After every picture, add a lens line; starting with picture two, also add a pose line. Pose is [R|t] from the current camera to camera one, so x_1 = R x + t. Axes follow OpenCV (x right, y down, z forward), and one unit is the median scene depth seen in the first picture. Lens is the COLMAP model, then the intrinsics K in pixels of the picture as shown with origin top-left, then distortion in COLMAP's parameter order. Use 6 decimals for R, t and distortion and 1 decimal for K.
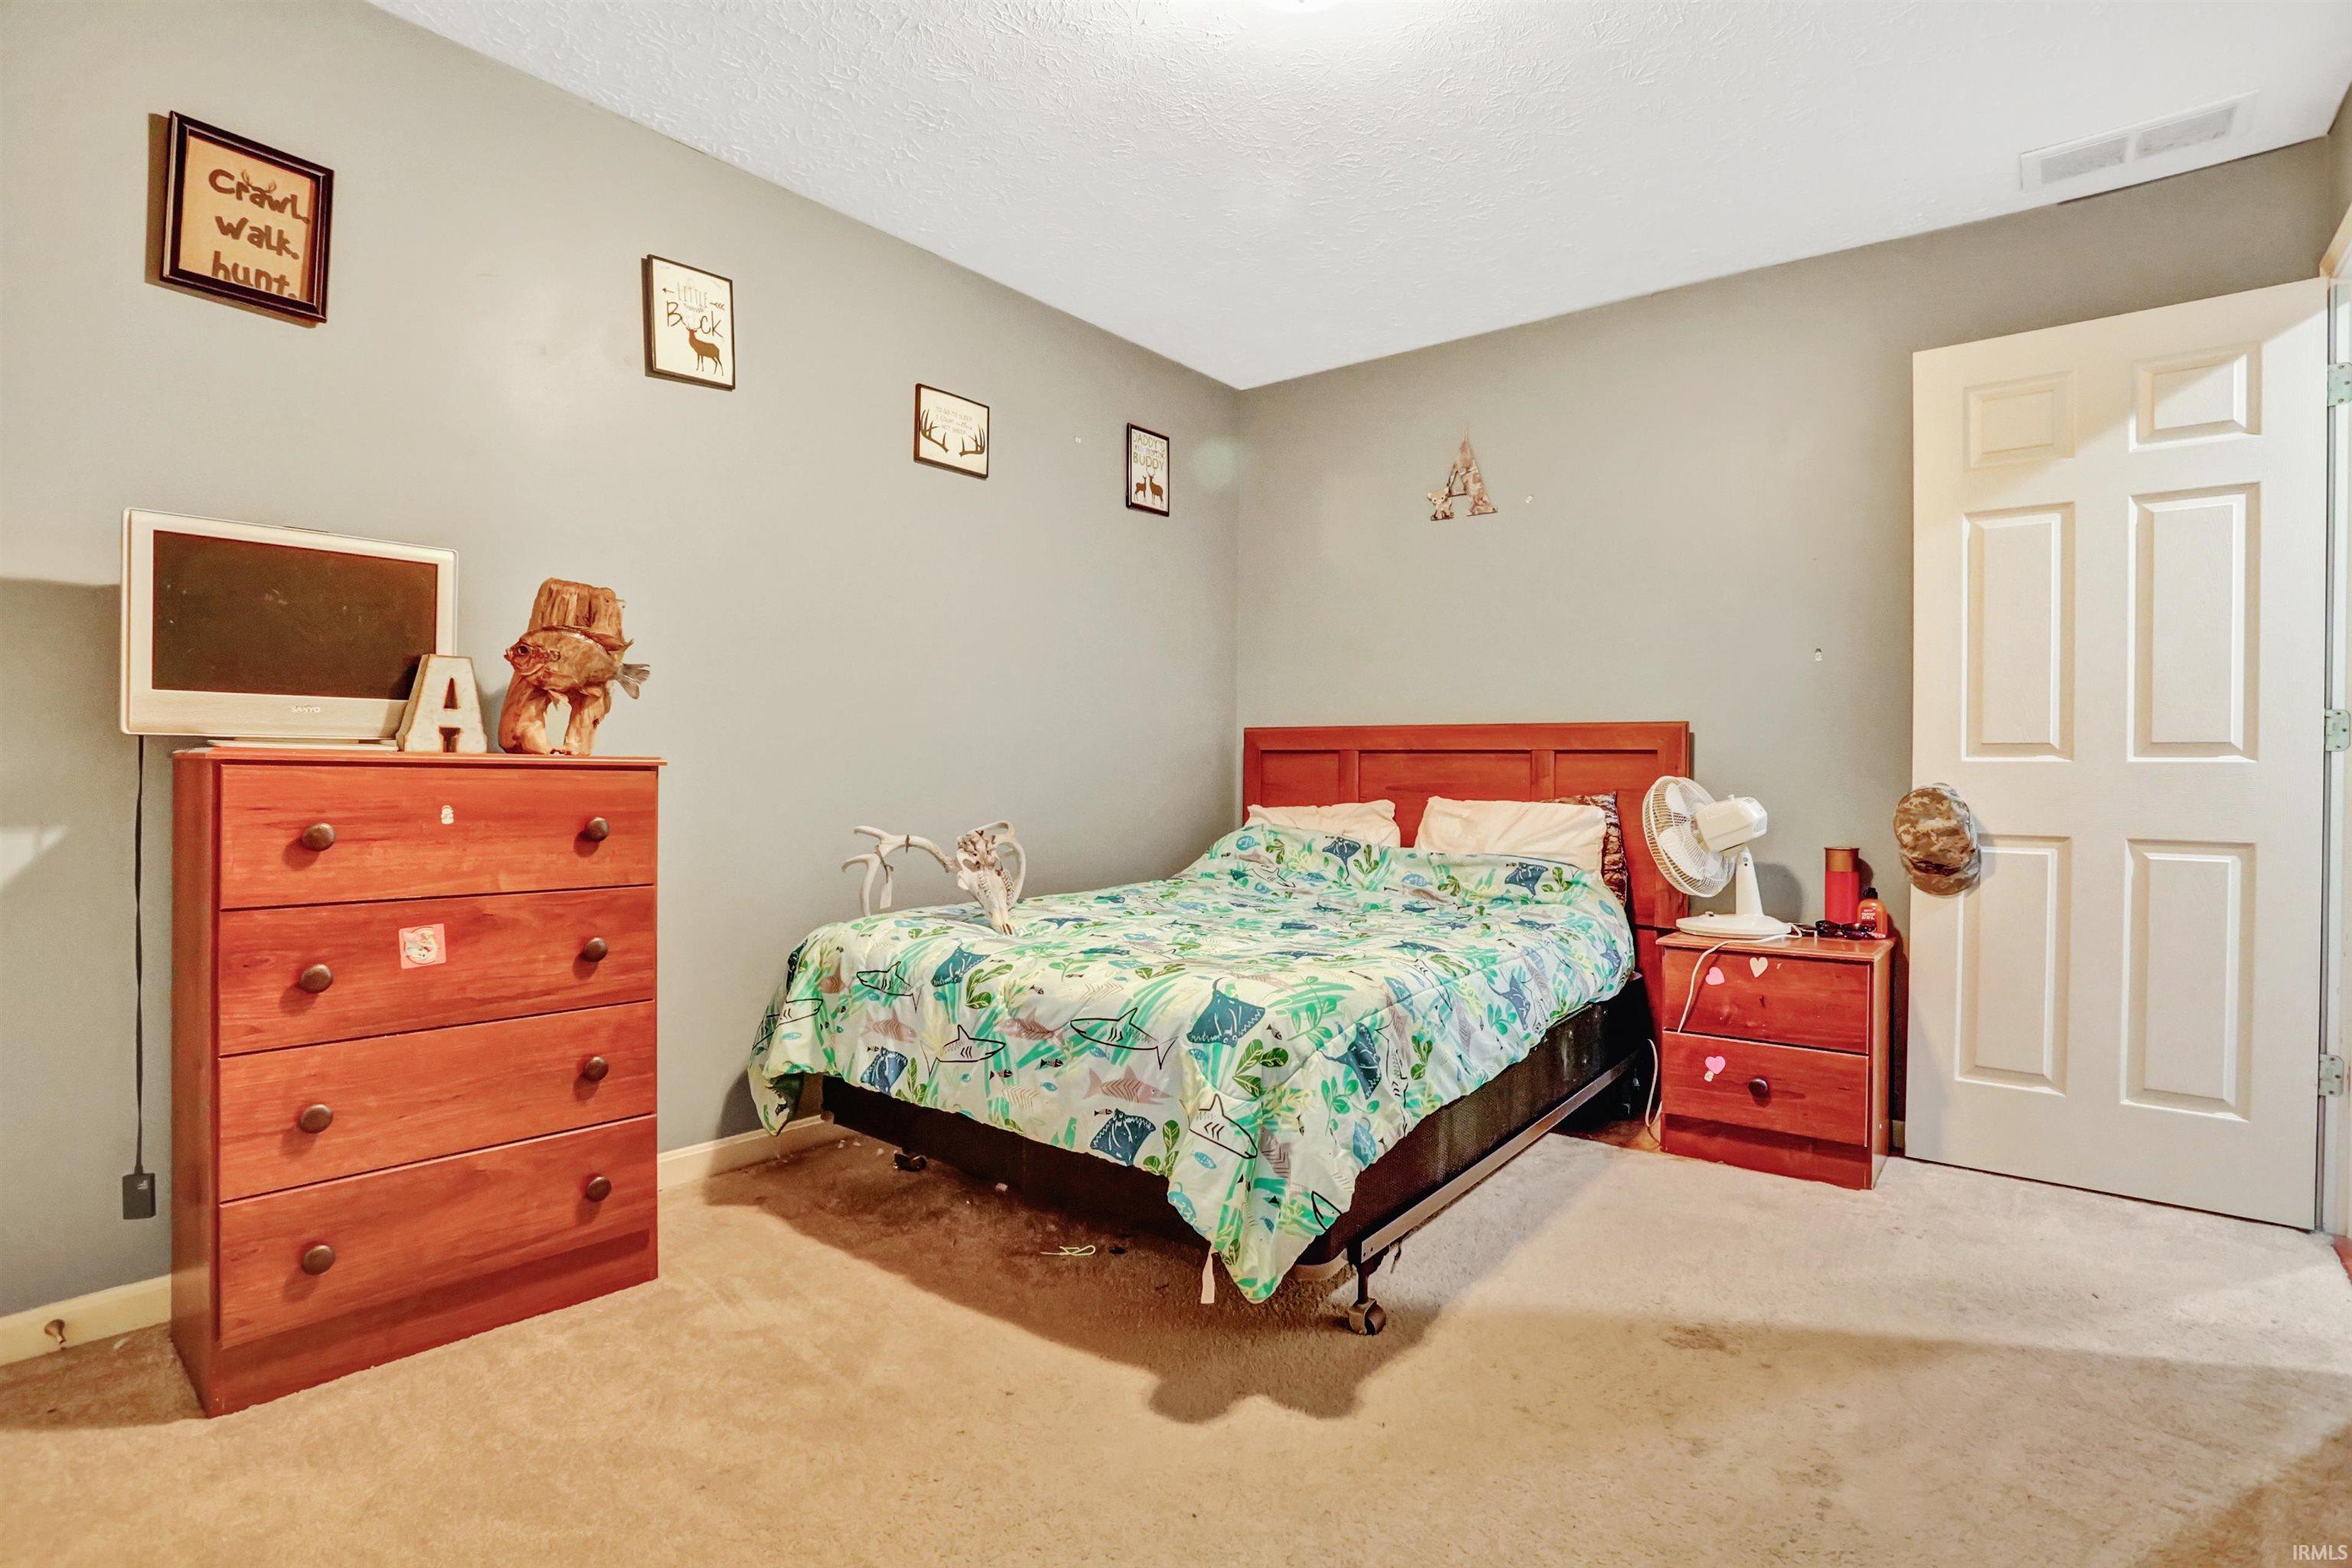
lens RADIAL K [[1140.7, 0, 1178.6], [0, 1140.7, 780.6], [0, 0, 1]] dist [-0.037173, 0.006571]
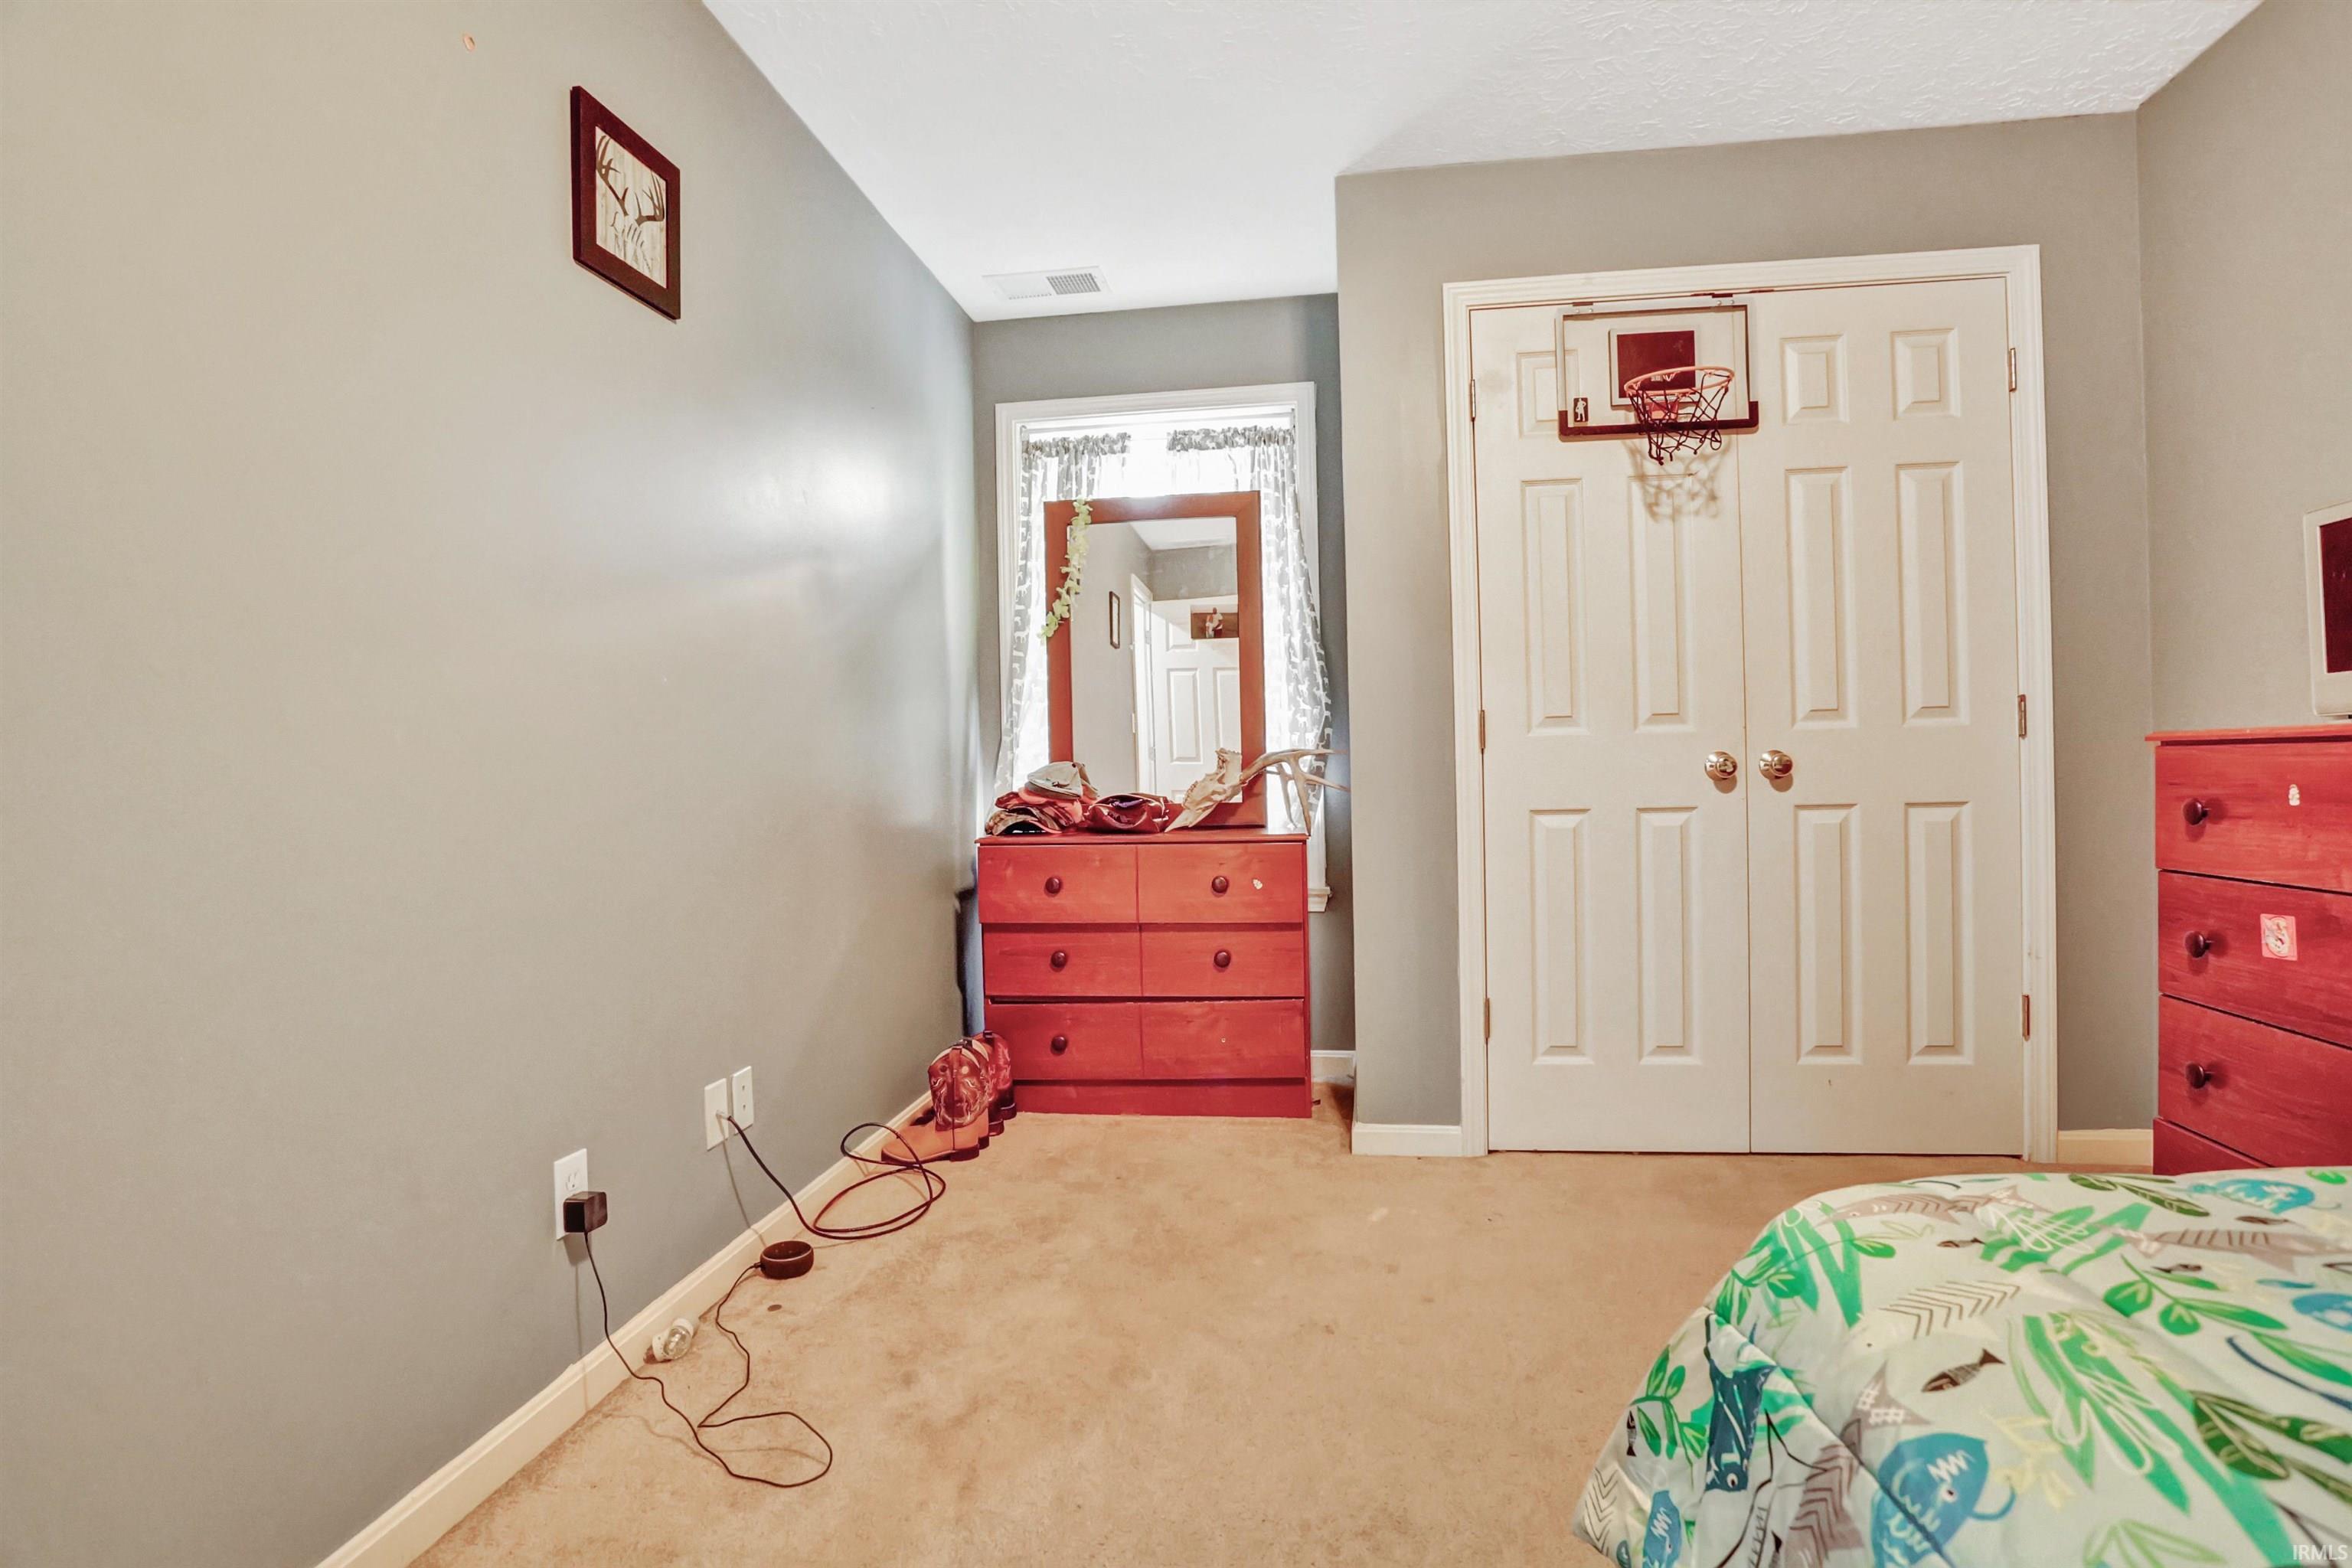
lens RADIAL K [[1140.7, 0, 1178.5], [0, 1140.7, 772.0], [0, 0, 1]] dist [-0.037173, 0.006571]
pose [[-0.856390, 0.004306, -0.516312, 0.565481], [0.004711, 0.999989, 0.000525, 0.007243], [0.516308, -0.001983, -0.856400, 1.303673]]
